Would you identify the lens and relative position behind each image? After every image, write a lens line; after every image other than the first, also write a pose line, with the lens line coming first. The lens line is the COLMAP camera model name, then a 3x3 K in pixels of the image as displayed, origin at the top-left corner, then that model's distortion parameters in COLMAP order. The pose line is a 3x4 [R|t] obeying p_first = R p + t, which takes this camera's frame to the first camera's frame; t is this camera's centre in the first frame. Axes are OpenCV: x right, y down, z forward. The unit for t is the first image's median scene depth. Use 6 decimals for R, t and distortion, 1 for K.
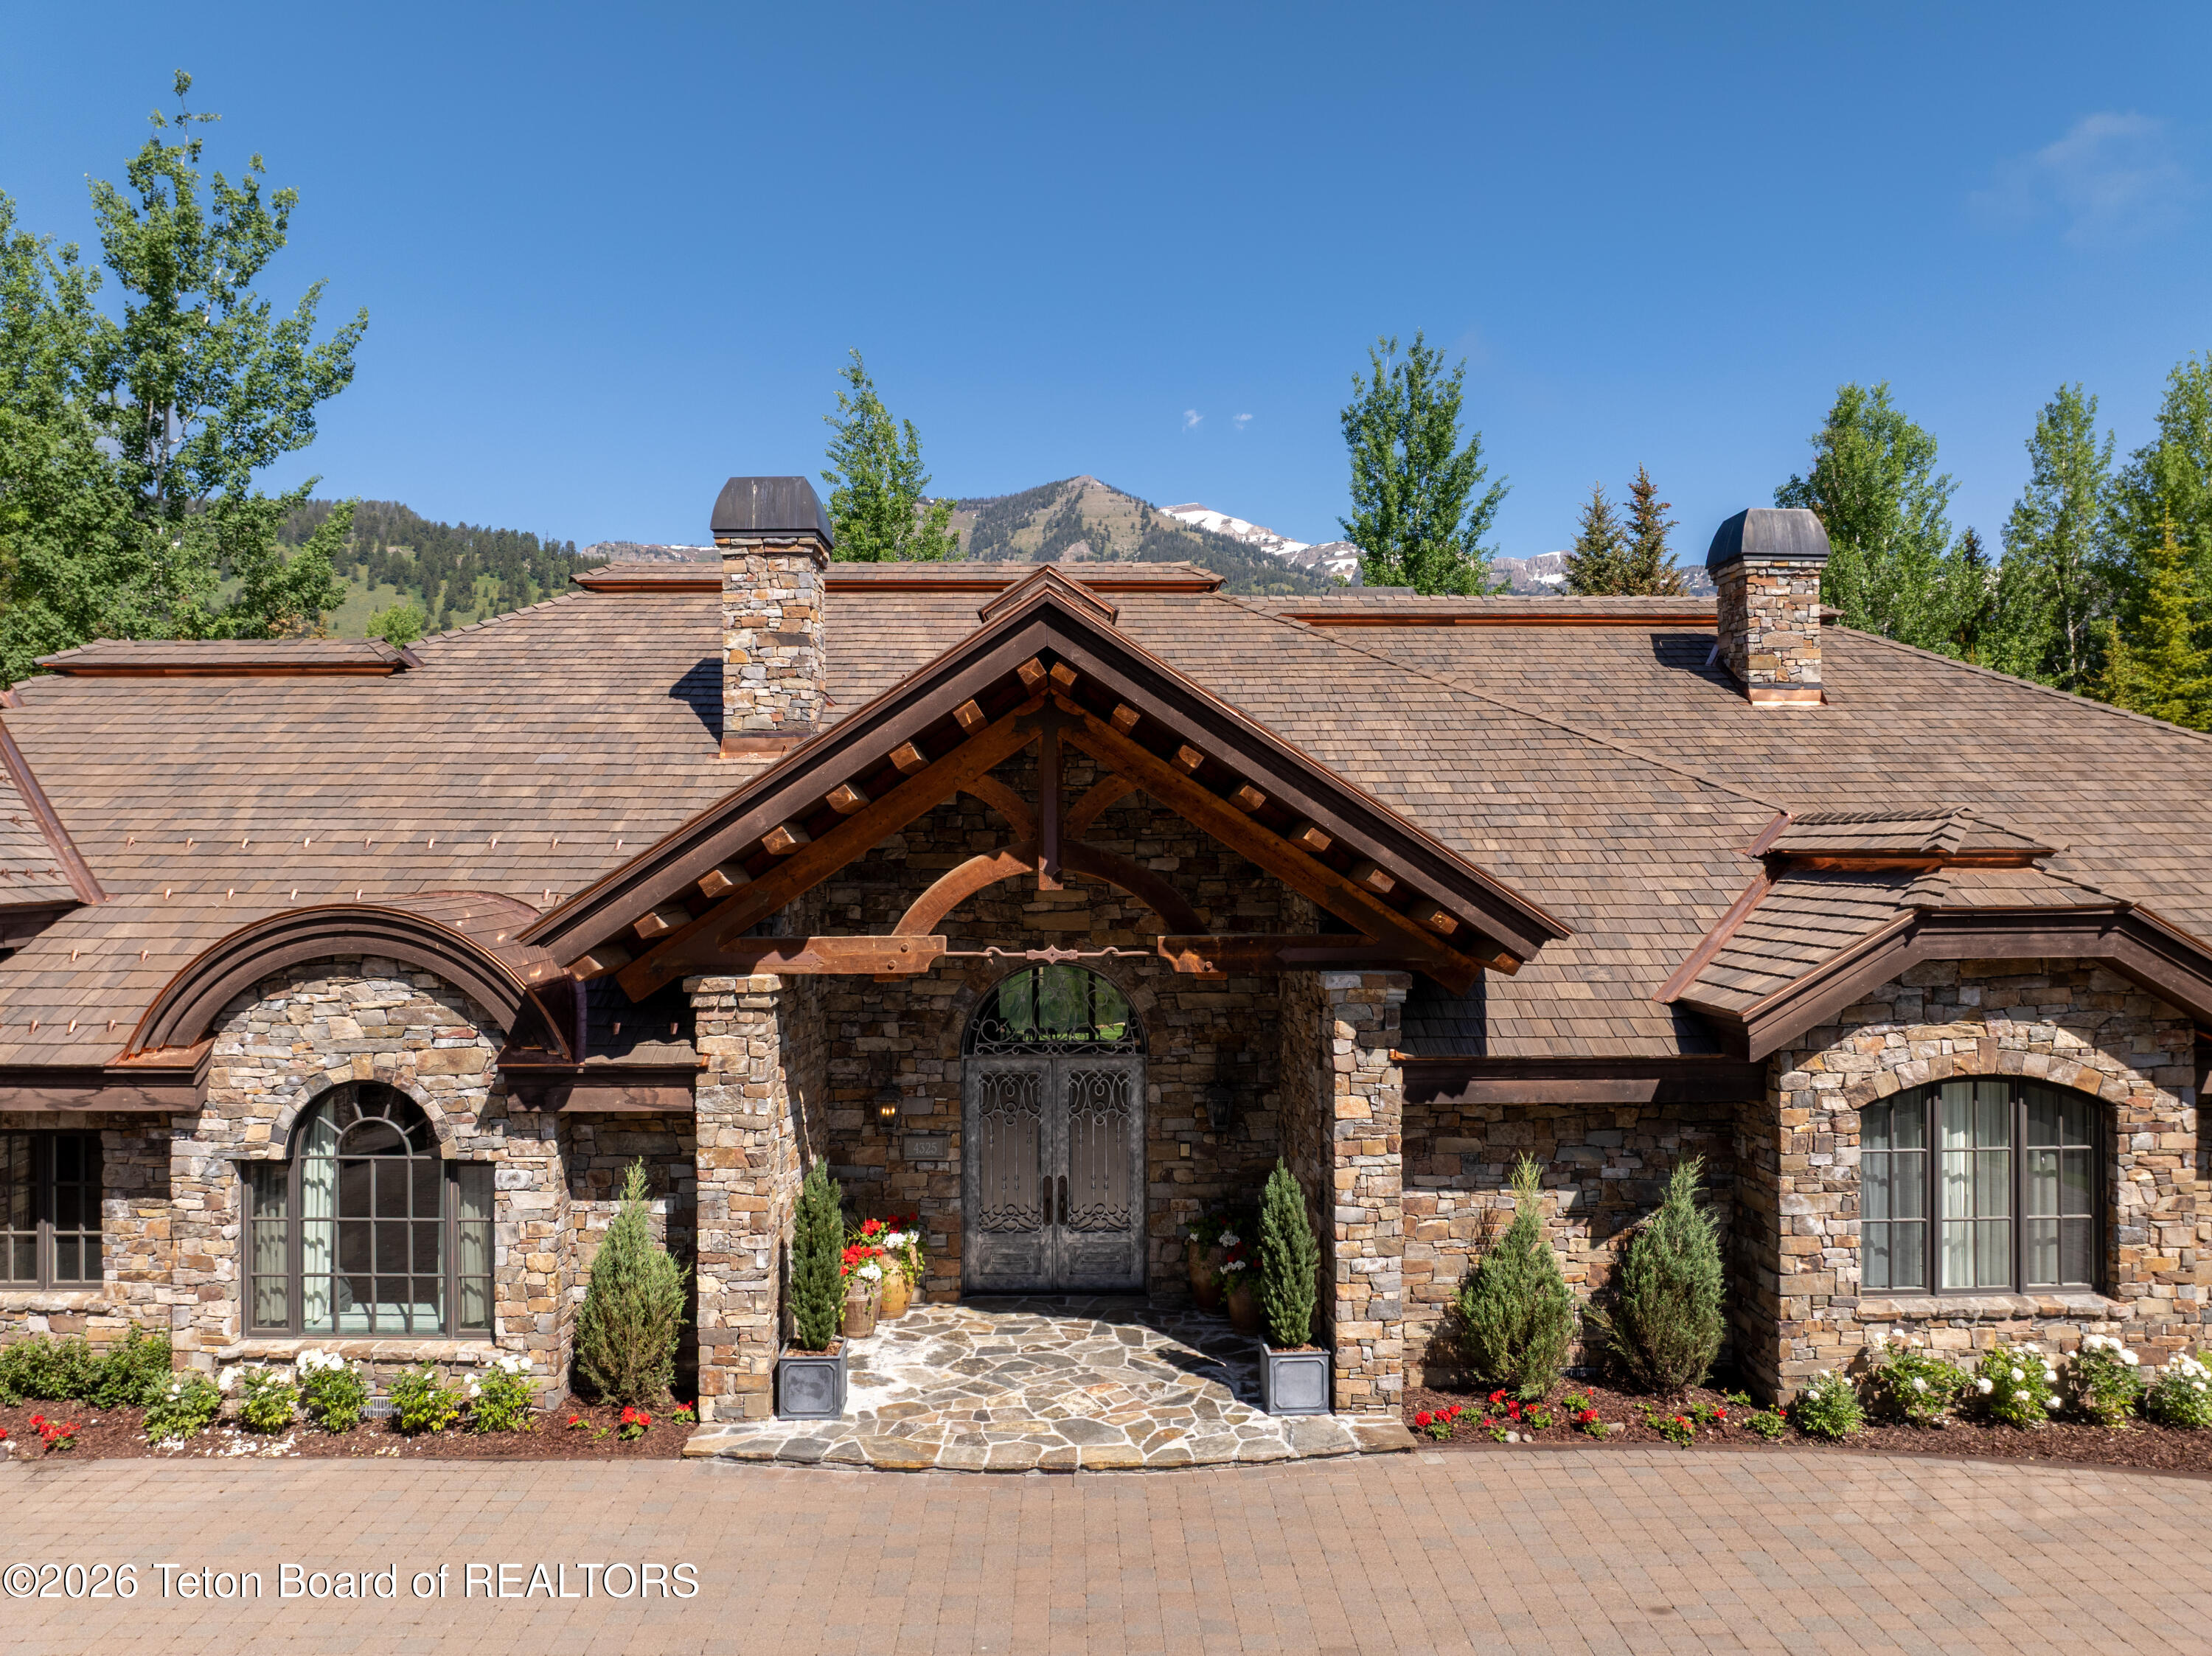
lens RADIAL K [[1545.4, 0, 1101.0], [0, 1545.4, 820.4], [0, 0, 1]] dist [-0.037832, -0.011071]
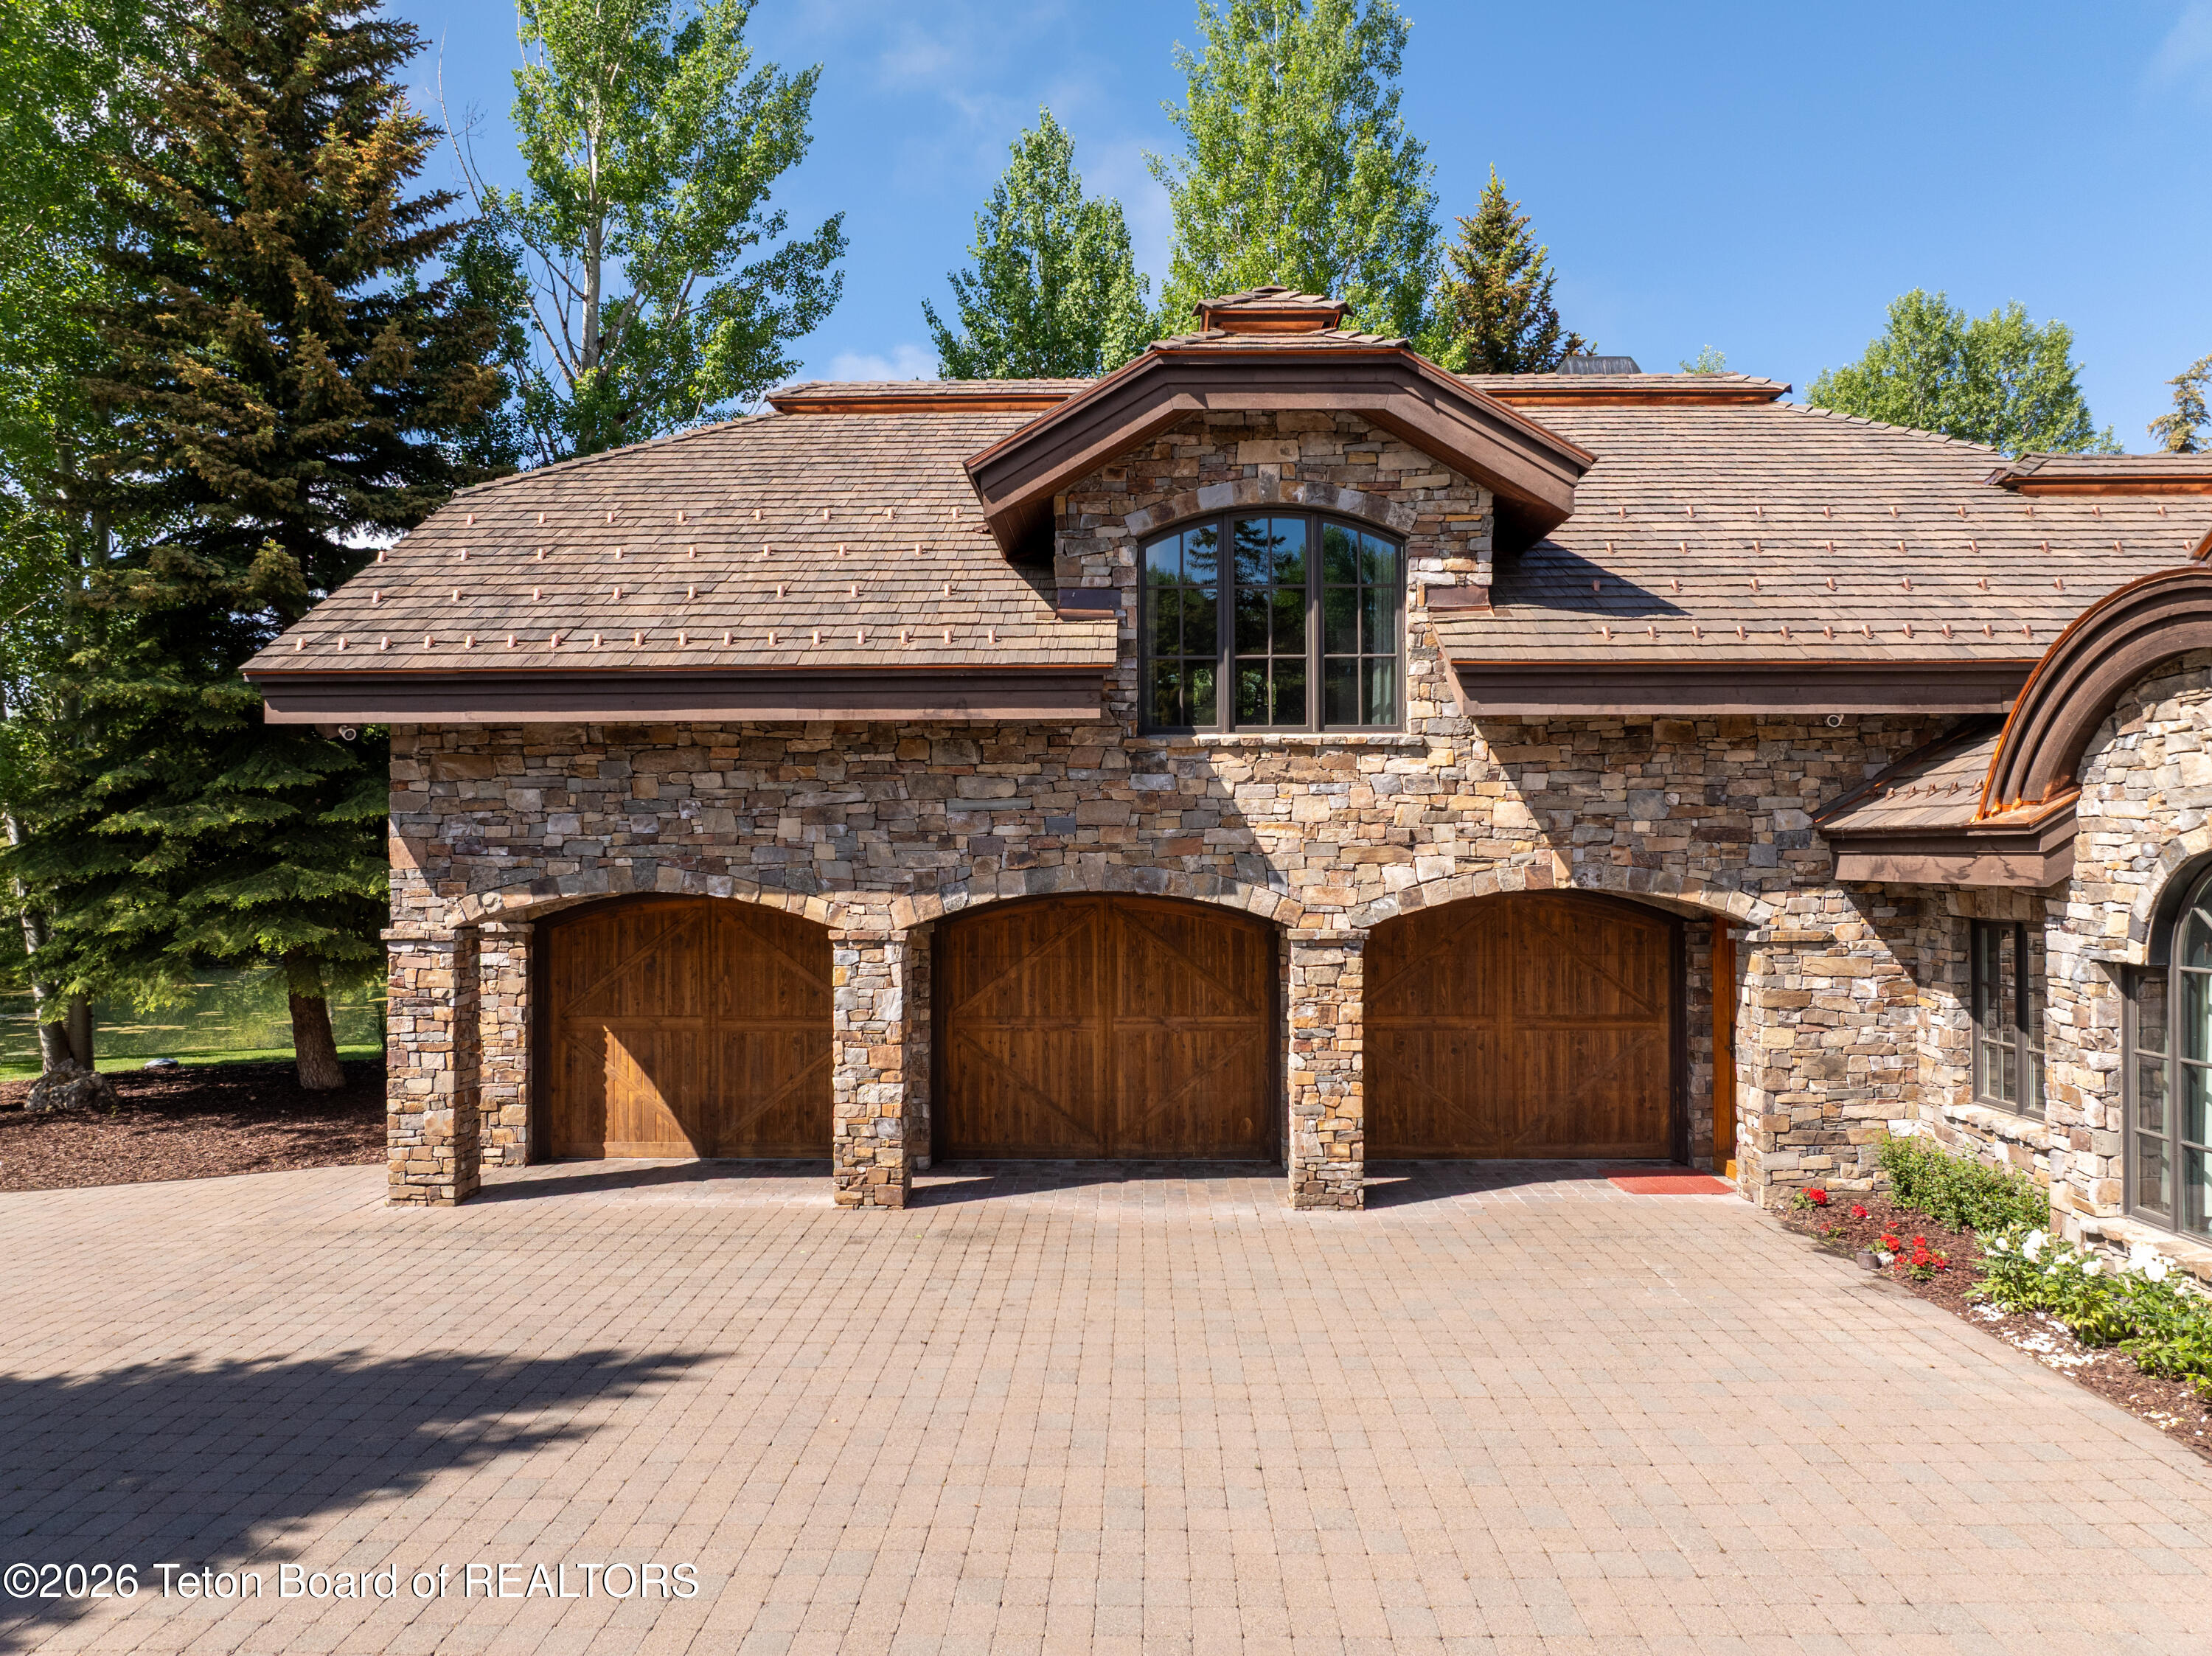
lens RADIAL K [[1549.3, 0, 1101.0], [0, 1549.3, 820.1], [0, 0, 1]] dist [-0.037785, -0.004333]
pose [[-0.050769, -0.018243, -0.998544, 0.177491], [0.023773, 0.999528, -0.019469, 0.159647], [0.998427, -0.024727, -0.050311, 0.566339]]
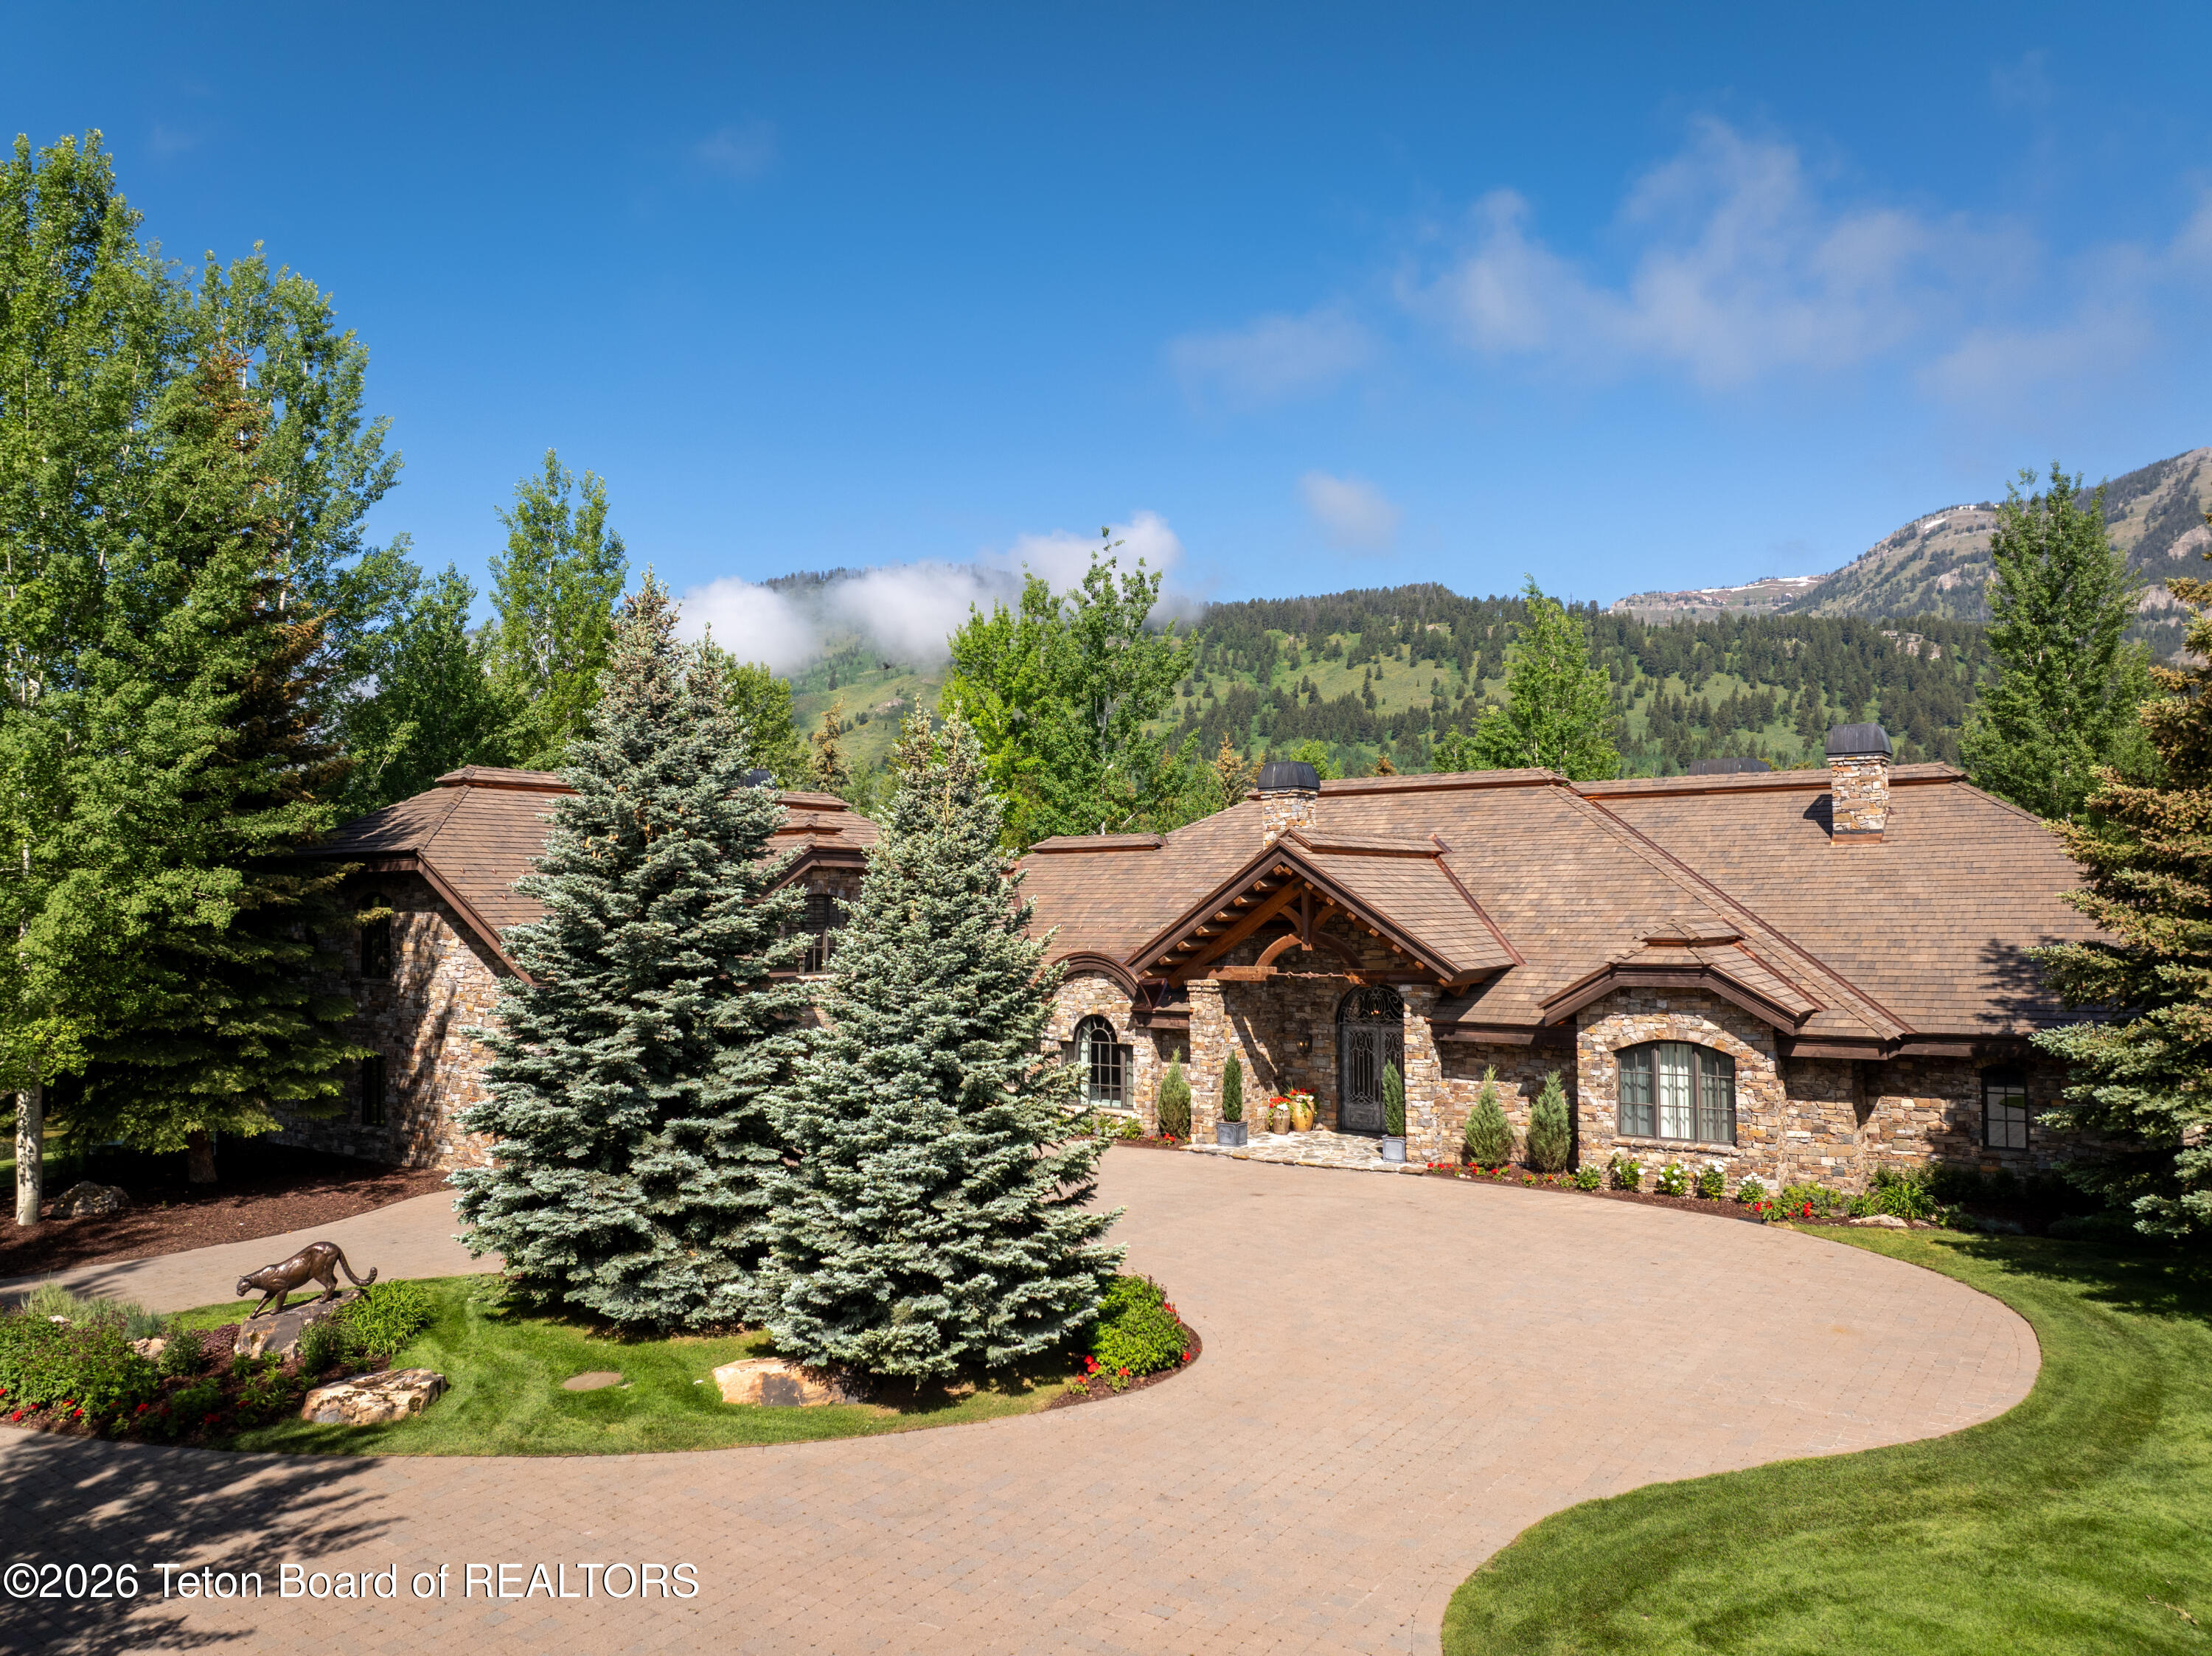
lens RADIAL K [[1523.6, 0, 1105.8], [0, 1523.6, 823.2], [0, 0, 1]] dist [-0.052498, -0.004122]
pose [[0.797294, -0.034758, -0.602590, 1.251912], [0.013781, 0.999129, -0.039396, -0.072014], [0.603434, 0.023106, 0.797078, -1.250000]]
